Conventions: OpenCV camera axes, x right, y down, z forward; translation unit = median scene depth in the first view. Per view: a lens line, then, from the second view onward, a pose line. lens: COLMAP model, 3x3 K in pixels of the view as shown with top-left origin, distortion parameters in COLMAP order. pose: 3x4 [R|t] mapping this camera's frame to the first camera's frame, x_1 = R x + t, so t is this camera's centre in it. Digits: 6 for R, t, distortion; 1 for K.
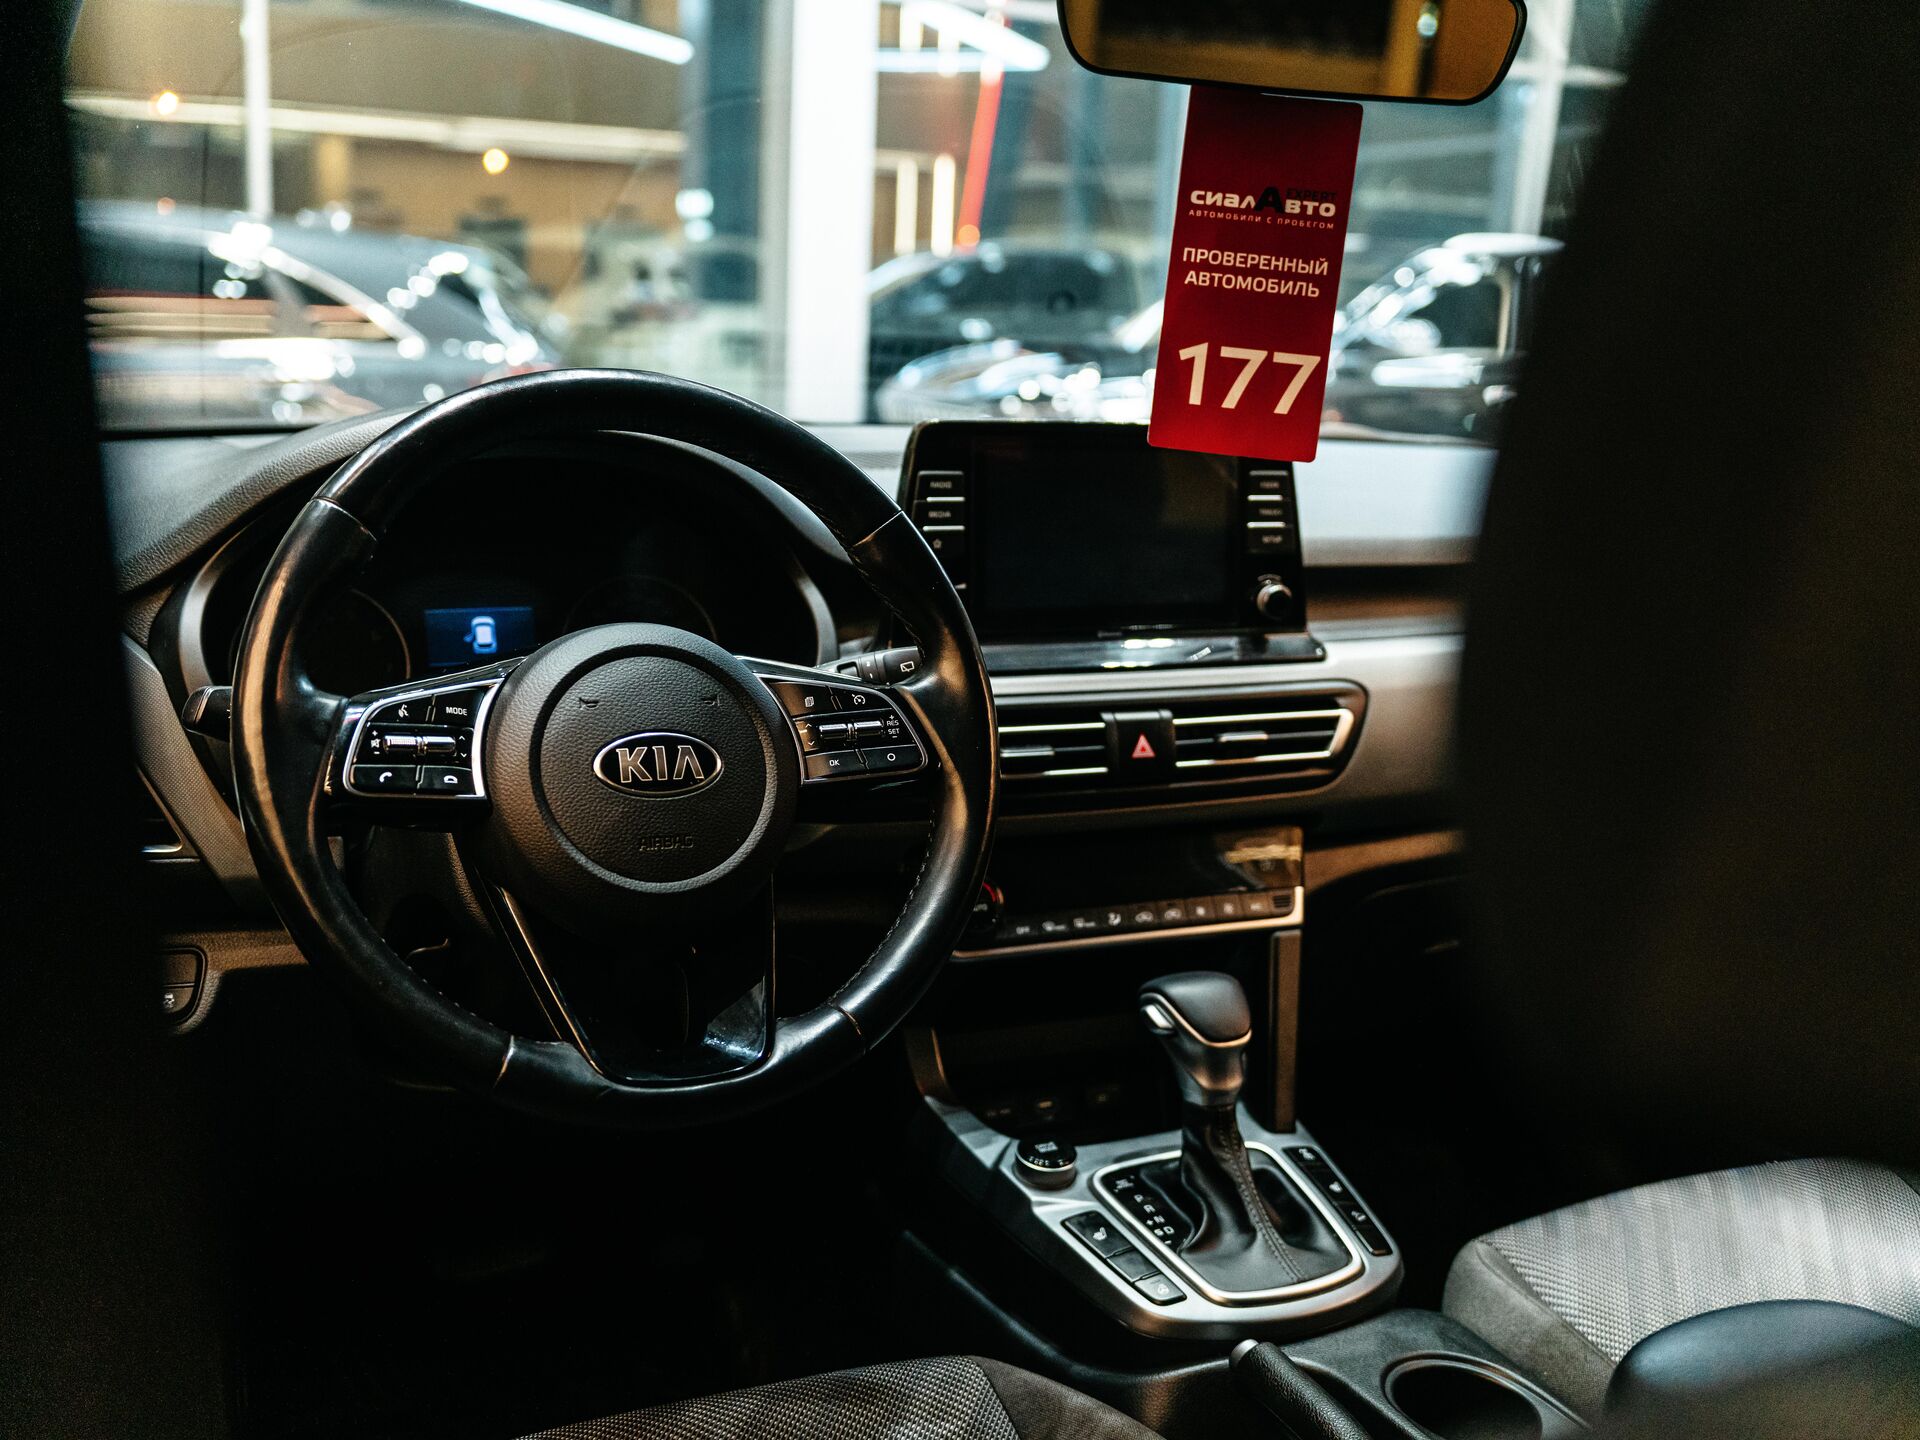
lens RADIAL K [[1859.6, 0, 971.3], [0, 1859.6, 725.1], [0, 0, 1]] dist [-0.035638, 0.000000]
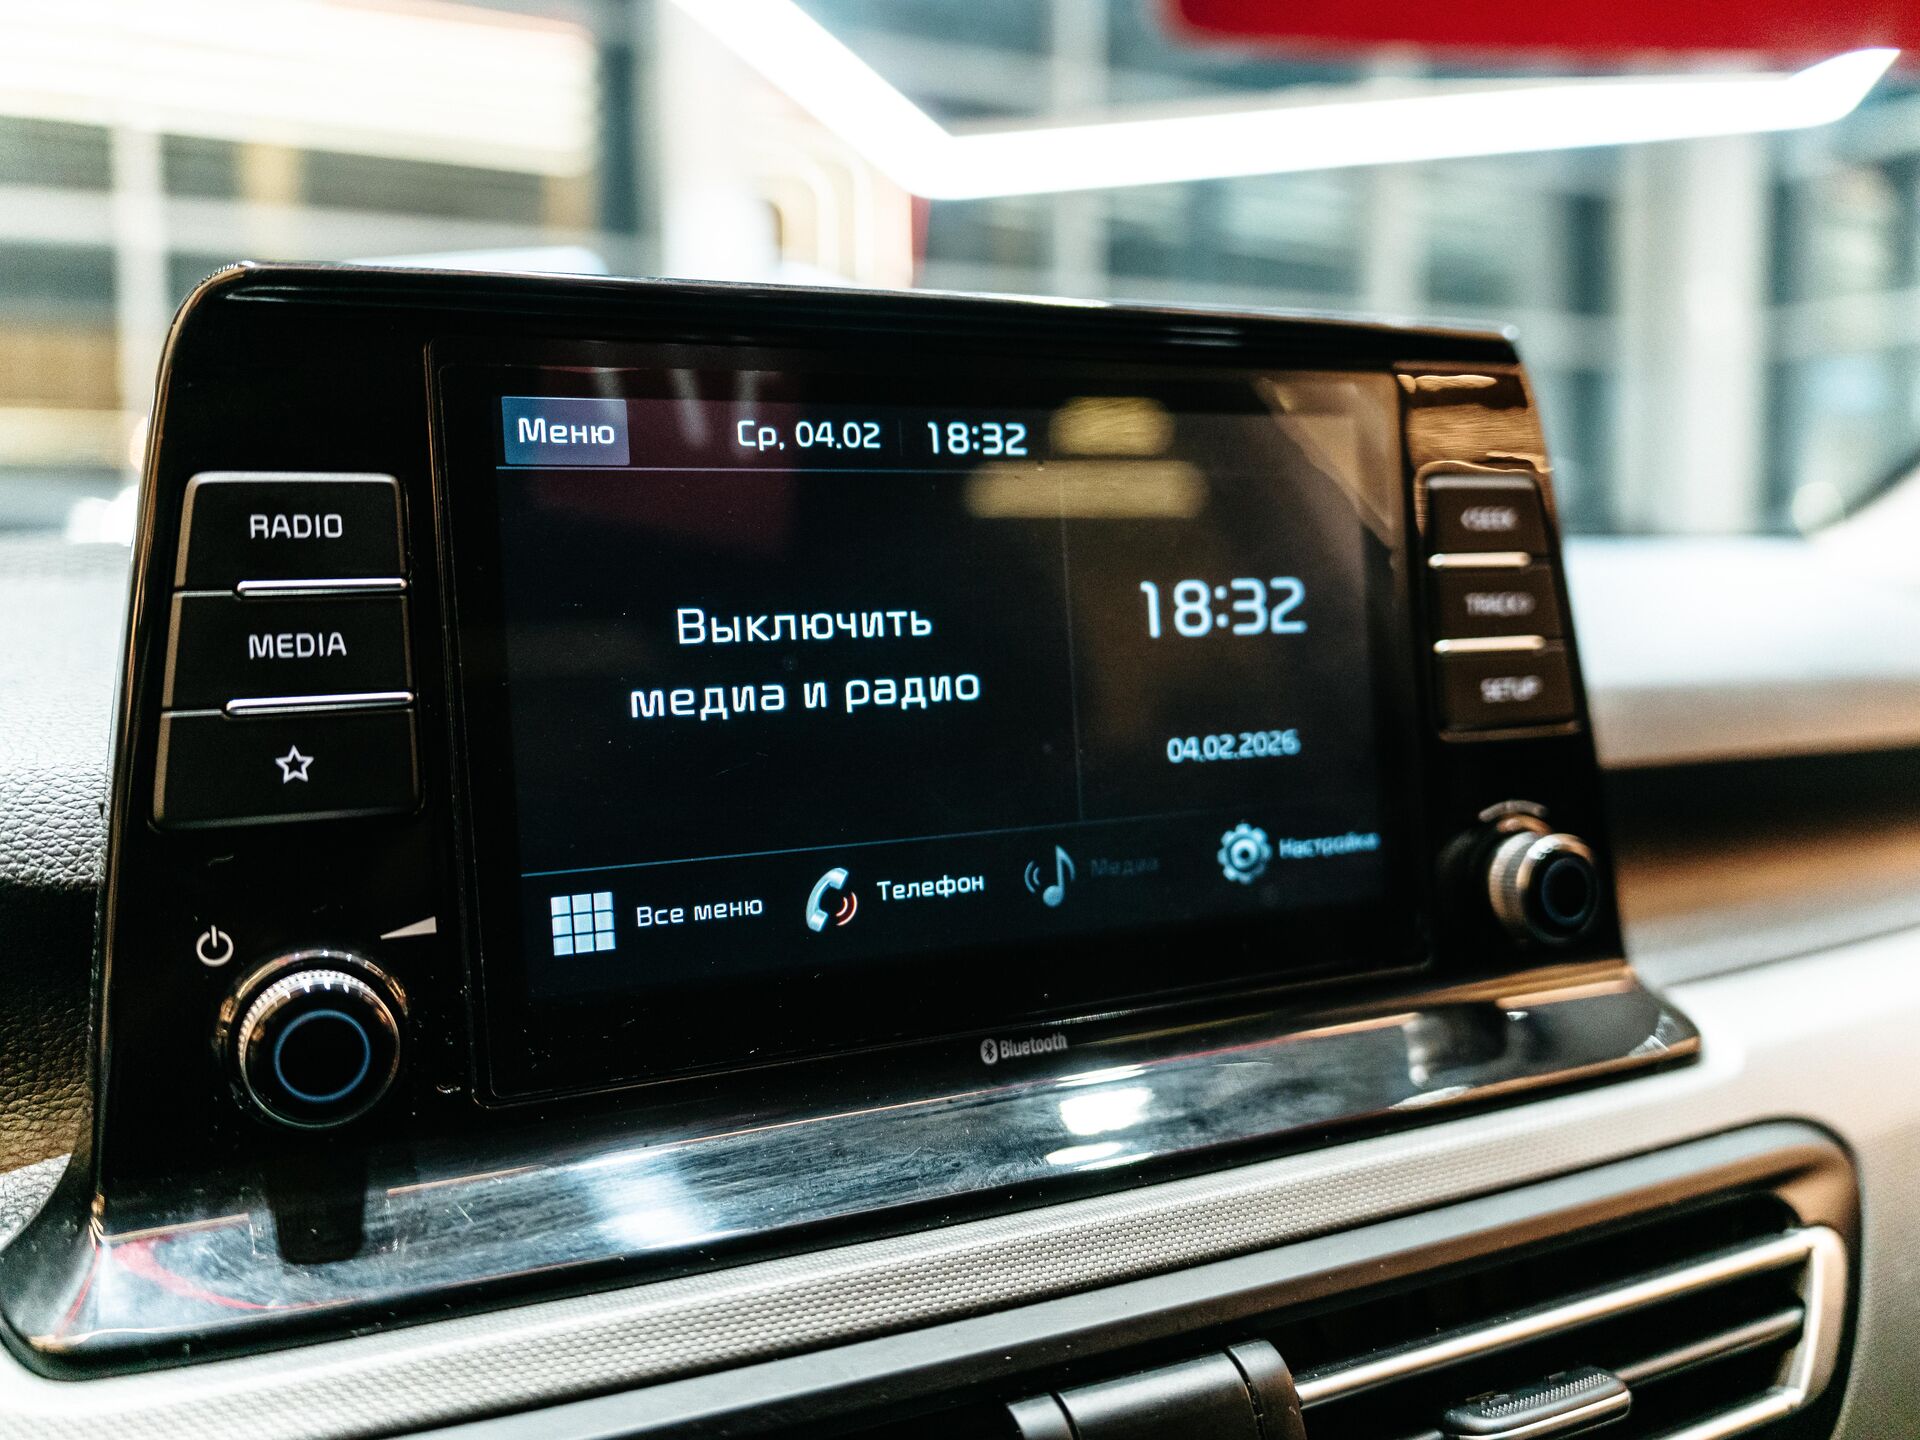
lens RADIAL K [[1656.0, 0, 957.2], [0, 1656.0, 730.0], [0, 0, 1]] dist [-0.000549, -0.009677]
pose [[0.997233, -0.065300, 0.035532, 0.063800], [0.069549, 0.988310, -0.135670, -0.068680], [-0.026257, 0.137766, 0.990117, 0.809125]]
